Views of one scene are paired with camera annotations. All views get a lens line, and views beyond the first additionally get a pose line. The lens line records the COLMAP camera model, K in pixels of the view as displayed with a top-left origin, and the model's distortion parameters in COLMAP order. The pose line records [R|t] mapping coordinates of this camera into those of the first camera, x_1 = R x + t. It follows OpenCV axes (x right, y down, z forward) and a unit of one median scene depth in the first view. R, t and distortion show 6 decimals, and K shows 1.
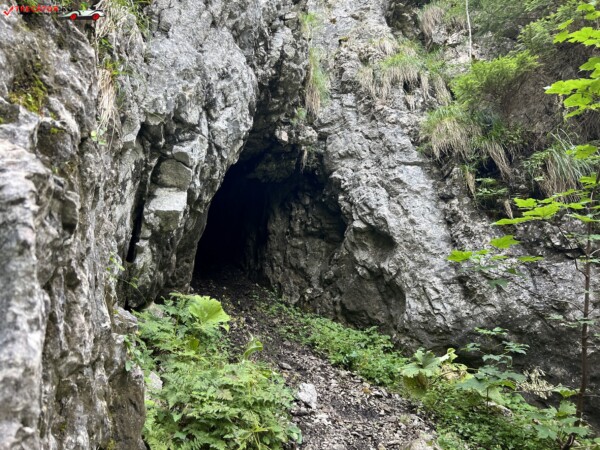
lens RADIAL K [[459.9, 0, 301.5], [0, 459.9, 229.3], [0, 0, 1]] dist [0.047478, -0.060679]
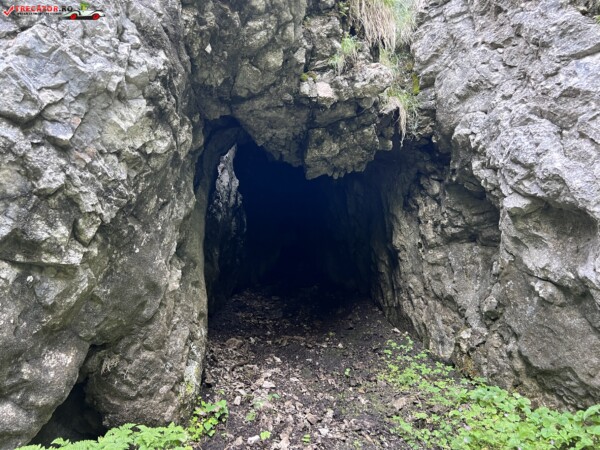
lens RADIAL K [[459.9, 0, 300.7], [0, 459.9, 227.6], [0, 0, 1]] dist [0.047478, -0.060679]
pose [[0.870948, -0.242330, -0.427465, 0.148554], [0.219146, 0.970187, -0.103496, 0.021052], [0.439801, -0.003538, 0.898088, 0.473594]]
